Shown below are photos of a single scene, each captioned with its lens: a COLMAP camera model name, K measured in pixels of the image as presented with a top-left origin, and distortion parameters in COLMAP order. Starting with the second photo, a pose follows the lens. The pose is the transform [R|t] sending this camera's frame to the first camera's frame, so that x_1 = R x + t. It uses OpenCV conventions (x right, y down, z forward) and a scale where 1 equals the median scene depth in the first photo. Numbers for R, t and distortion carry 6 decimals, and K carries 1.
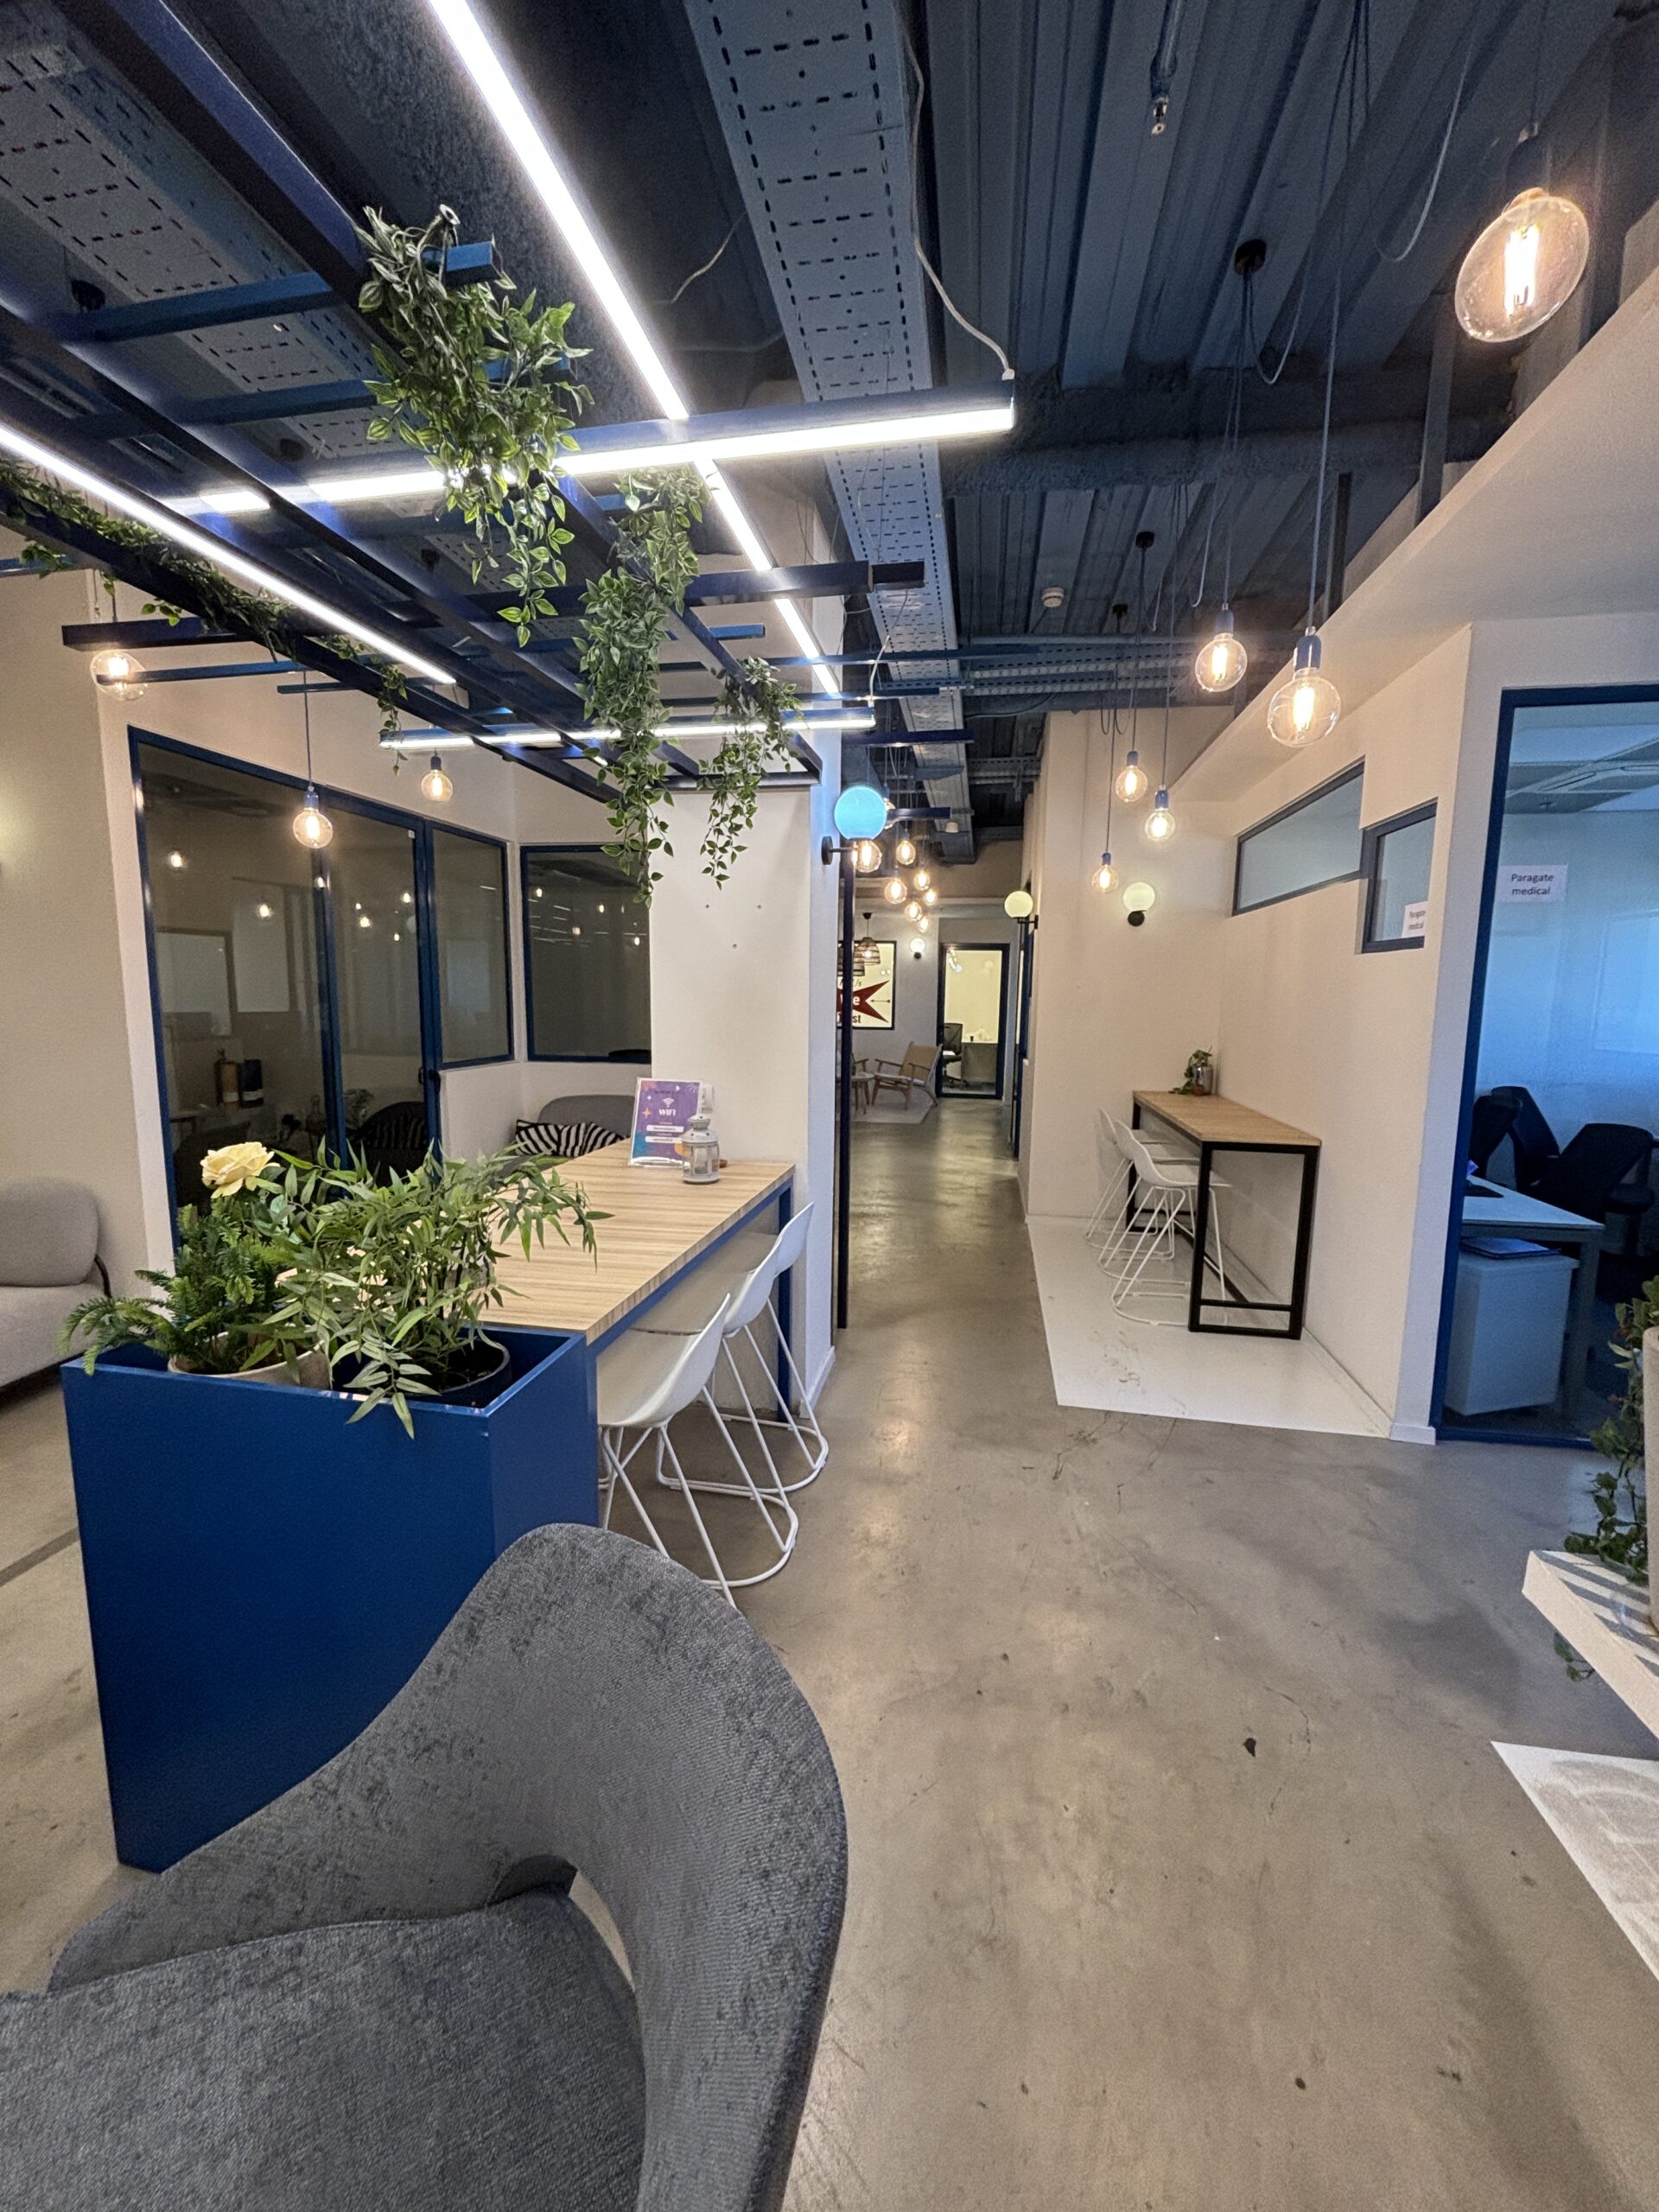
lens RADIAL K [[891.0, 0, 829.0], [0, 891.0, 1104.4], [0, 0, 1]] dist [0.002159, 0.000081]
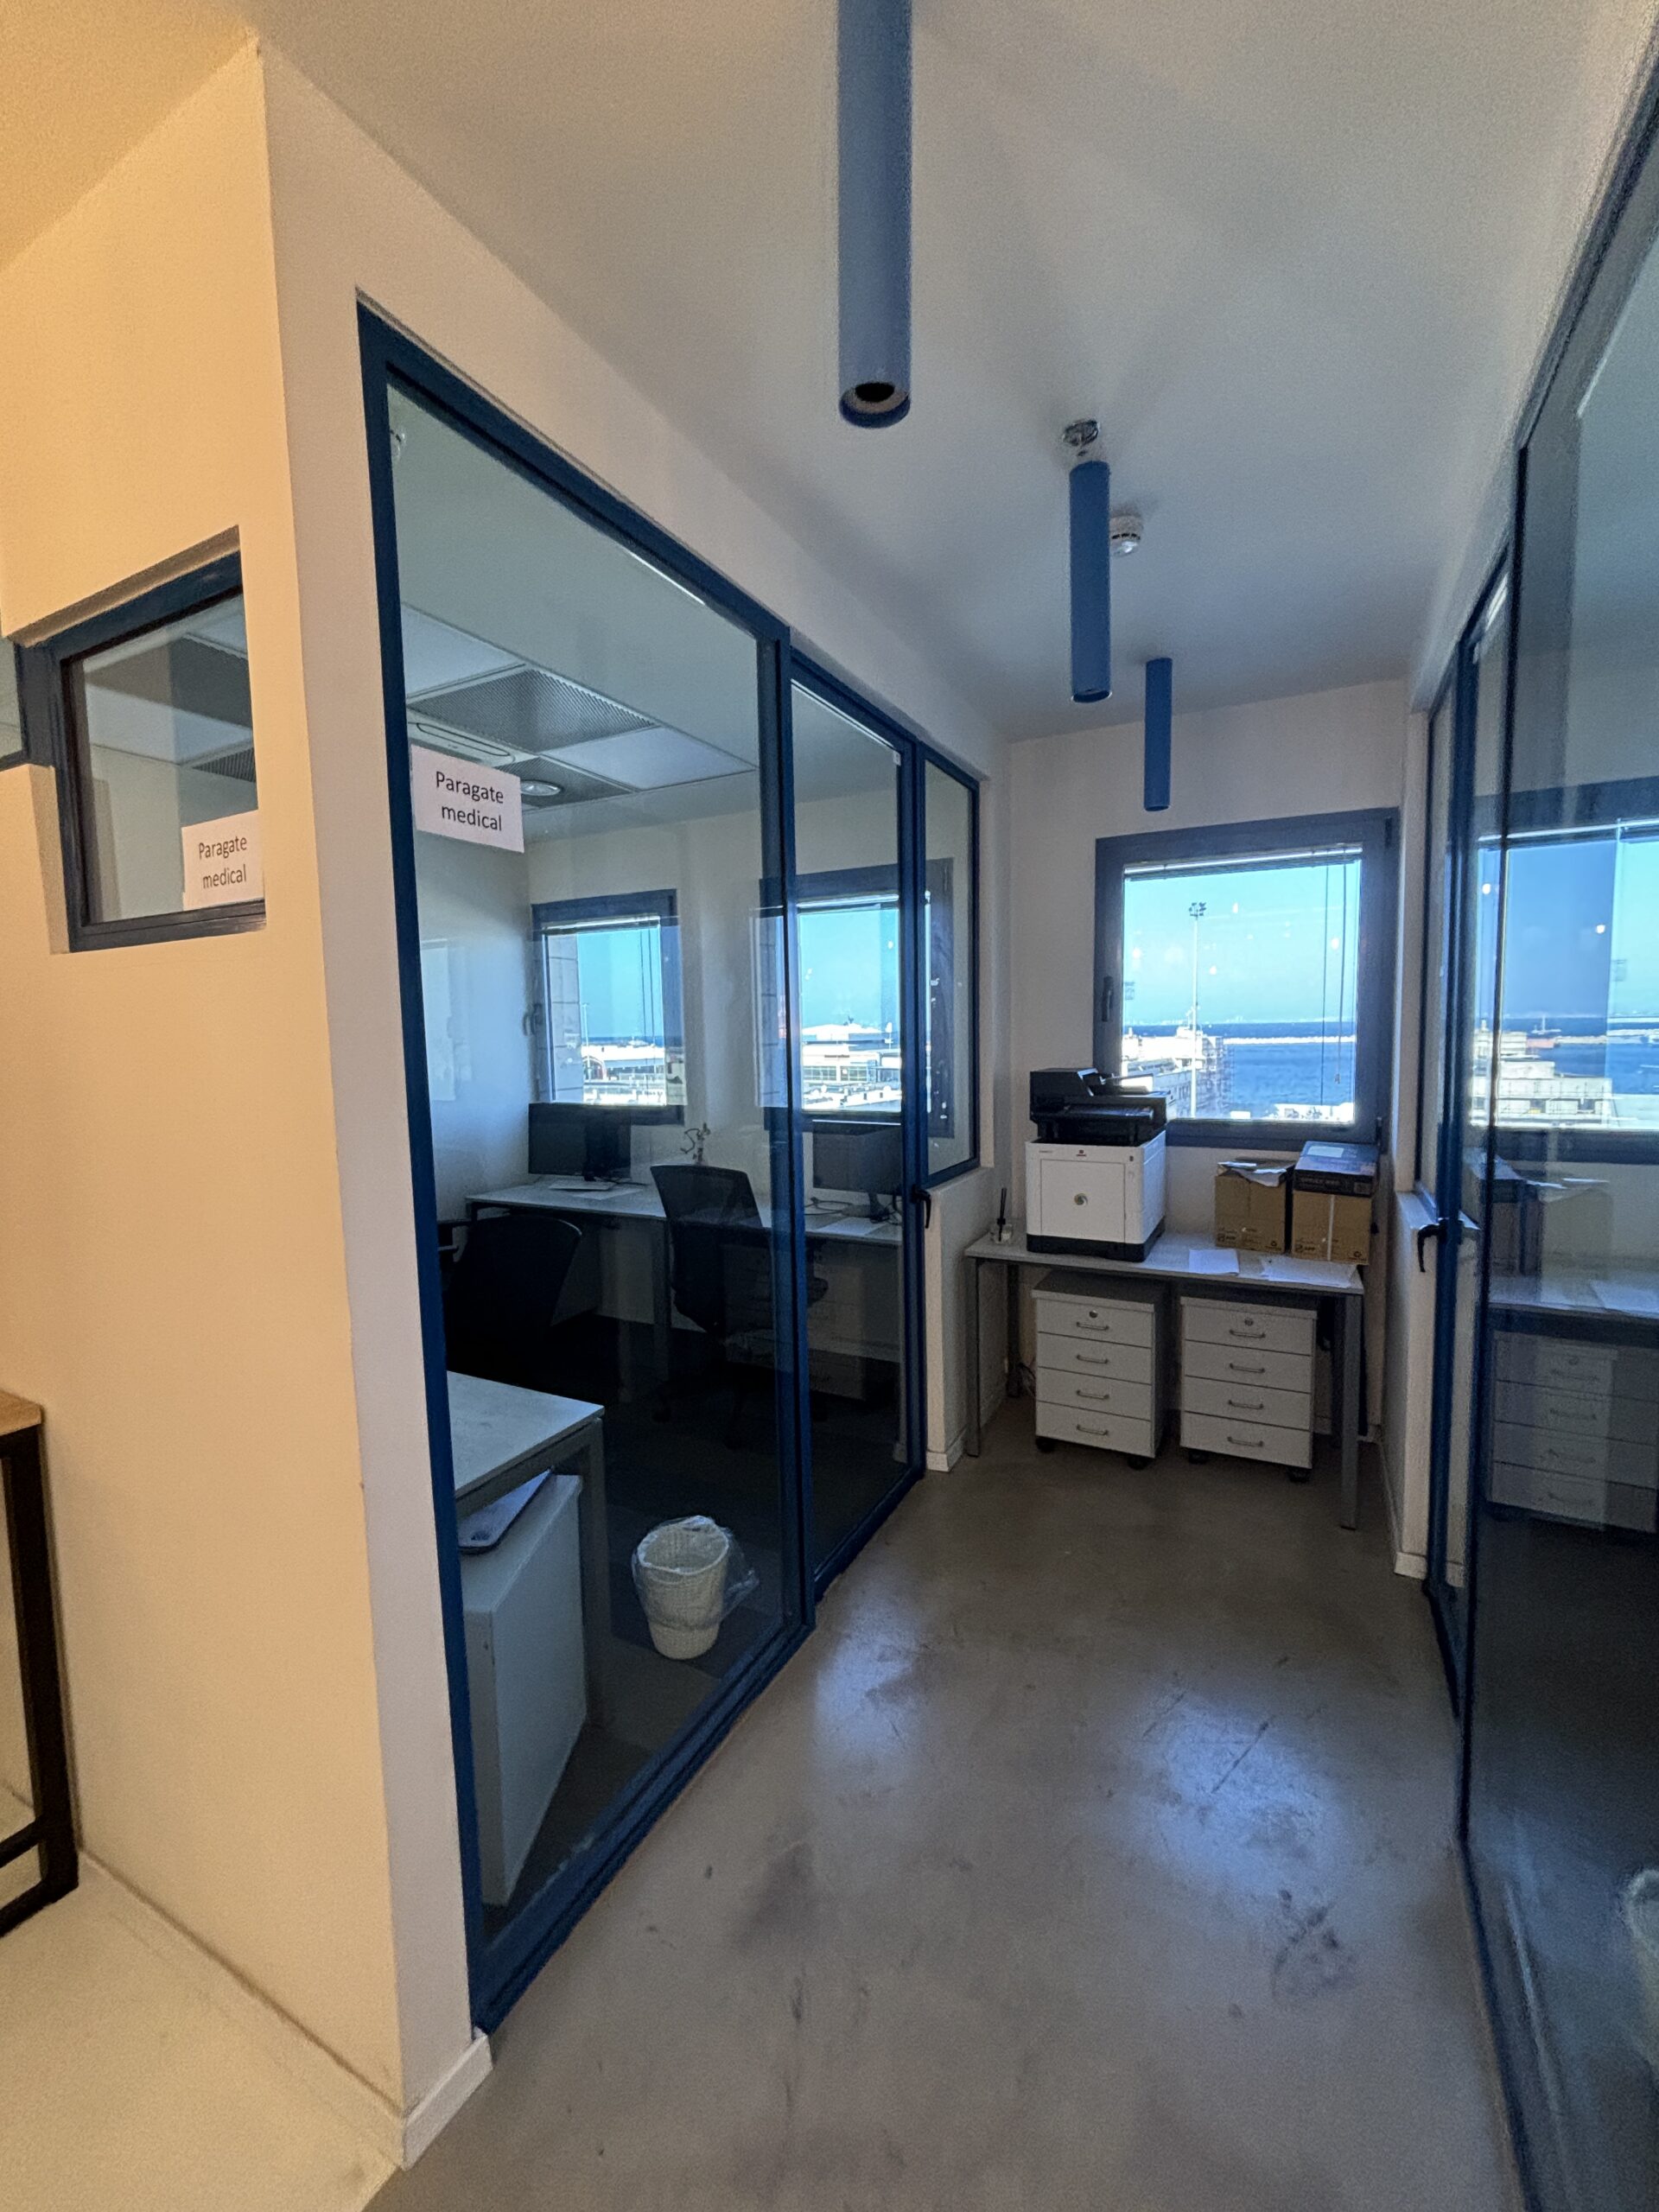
lens RADIAL K [[891.0, 0, 830.8], [0, 891.0, 1102.0], [0, 0, 1]] dist [0.002159, 0.000081]
pose [[0.293785, -0.096040, 0.951035, 0.344010], [0.151530, 0.987038, 0.052867, -0.078644], [-0.943784, 0.128579, 0.304530, 0.629974]]
